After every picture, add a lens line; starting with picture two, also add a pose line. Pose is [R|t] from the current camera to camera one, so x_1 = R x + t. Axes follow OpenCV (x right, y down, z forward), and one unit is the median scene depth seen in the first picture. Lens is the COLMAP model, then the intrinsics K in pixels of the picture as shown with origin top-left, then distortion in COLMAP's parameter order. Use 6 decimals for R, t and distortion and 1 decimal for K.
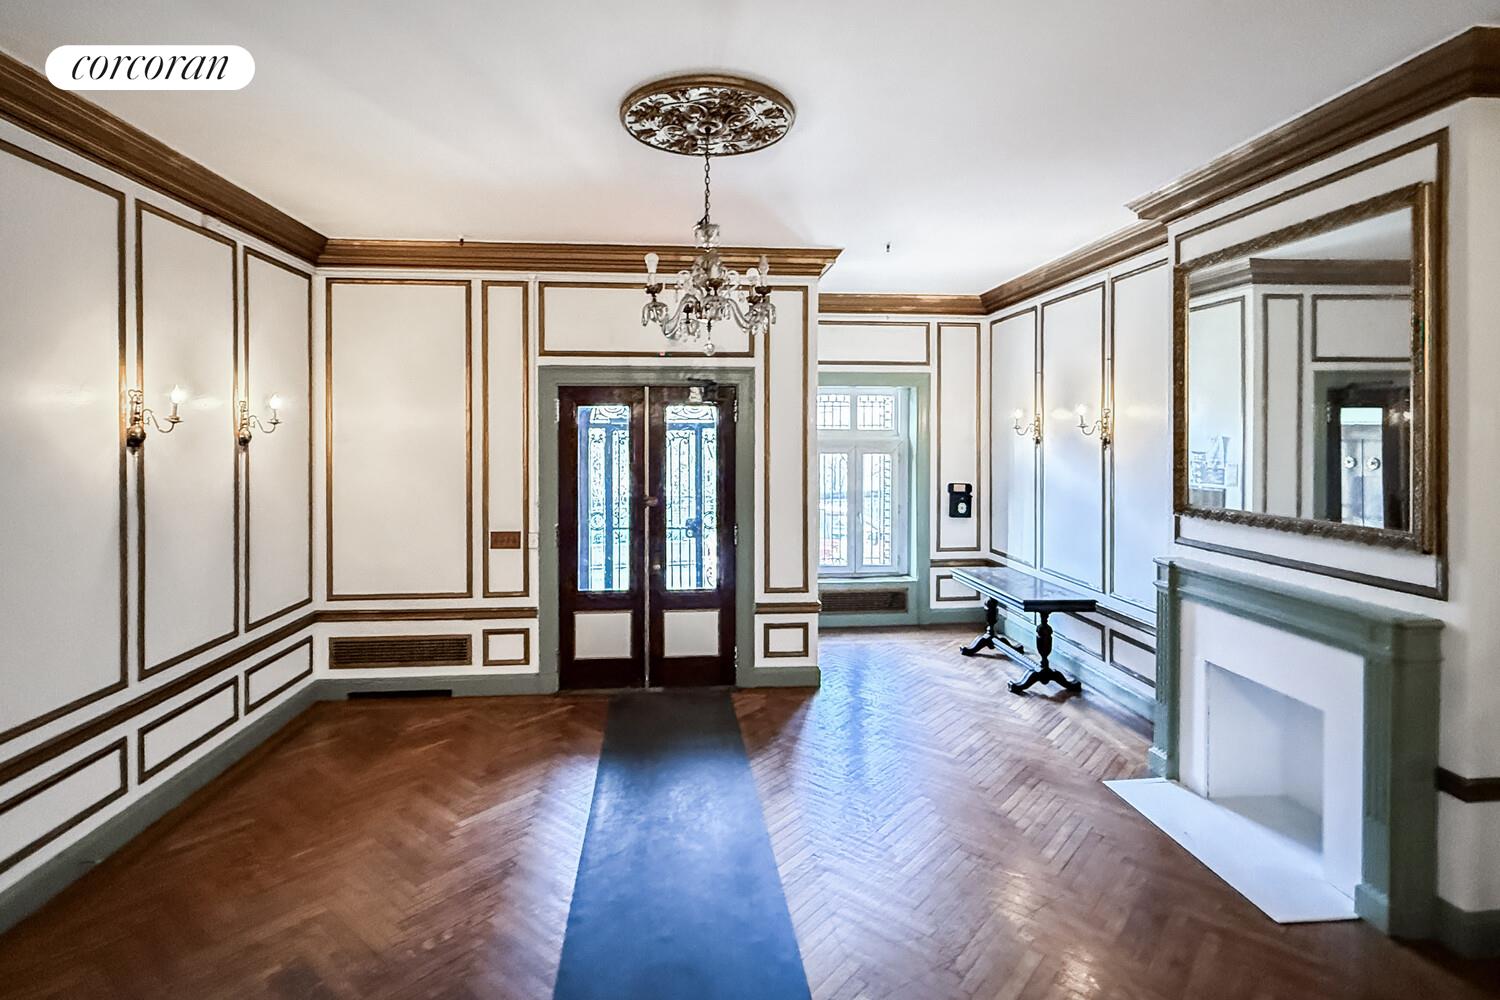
lens RADIAL K [[774.9, 0, 746.6], [0, 774.9, 441.3], [0, 0, 1]] dist [0.000984, 0.000335]
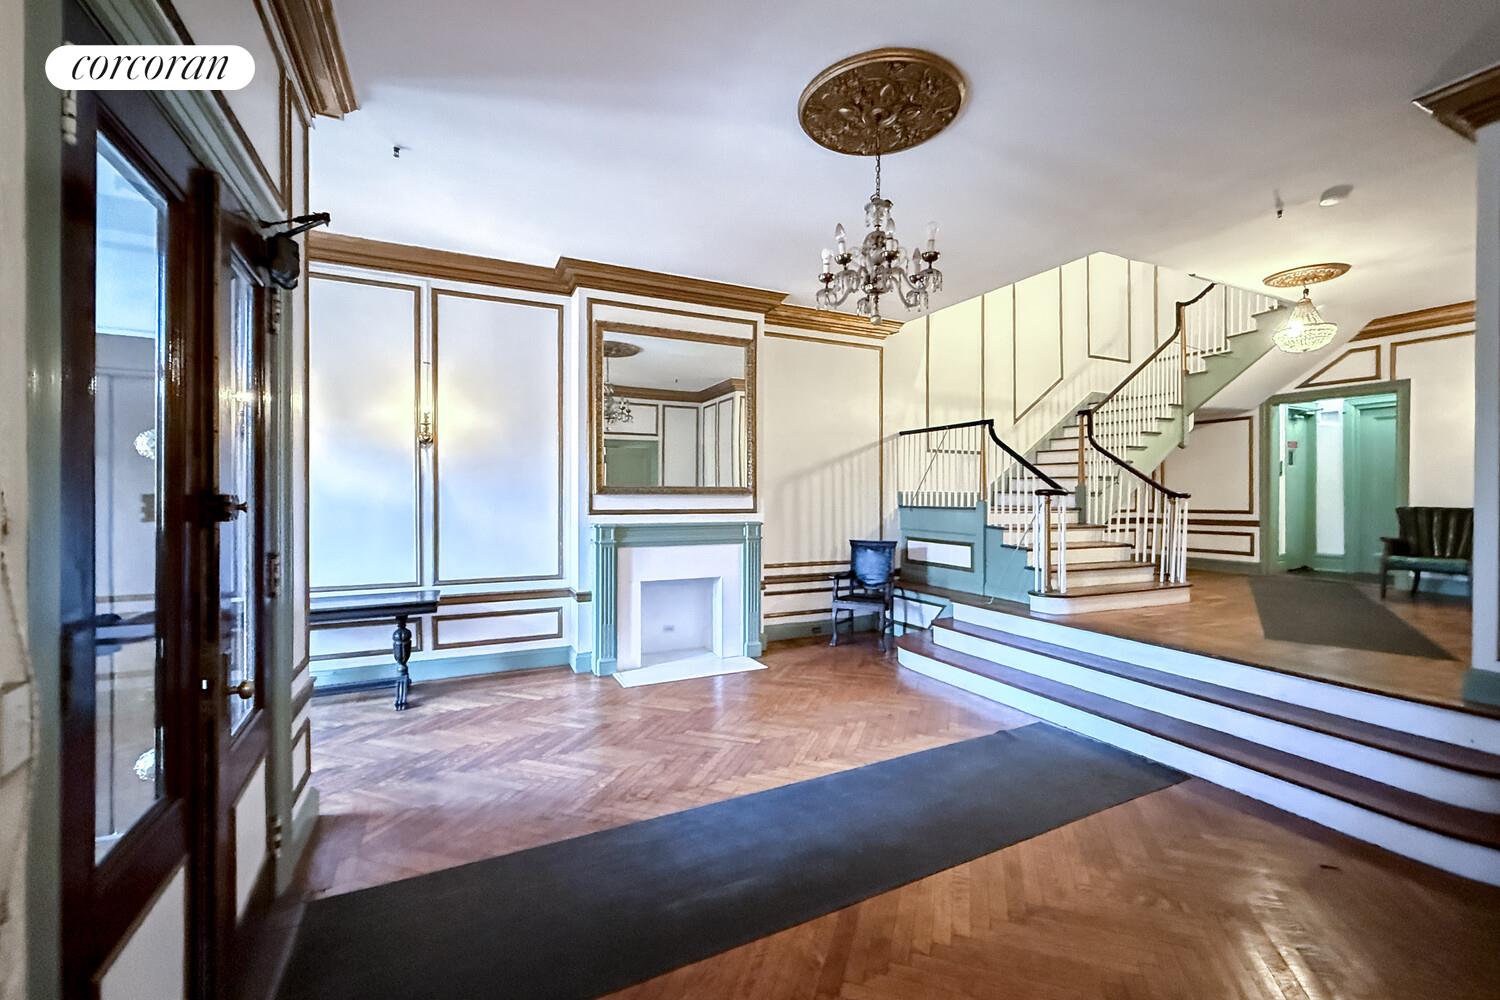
lens RADIAL K [[614.0, 0, 750.0], [0, 614.0, 500.0], [0, 0, 1]] dist [-0.000329, -0.000015]
pose [[-0.357457, -0.010572, 0.933870, -0.596670], [0.003674, 0.999912, 0.012726, 0.090714], [-0.933922, 0.007980, -0.357387, 1.120120]]
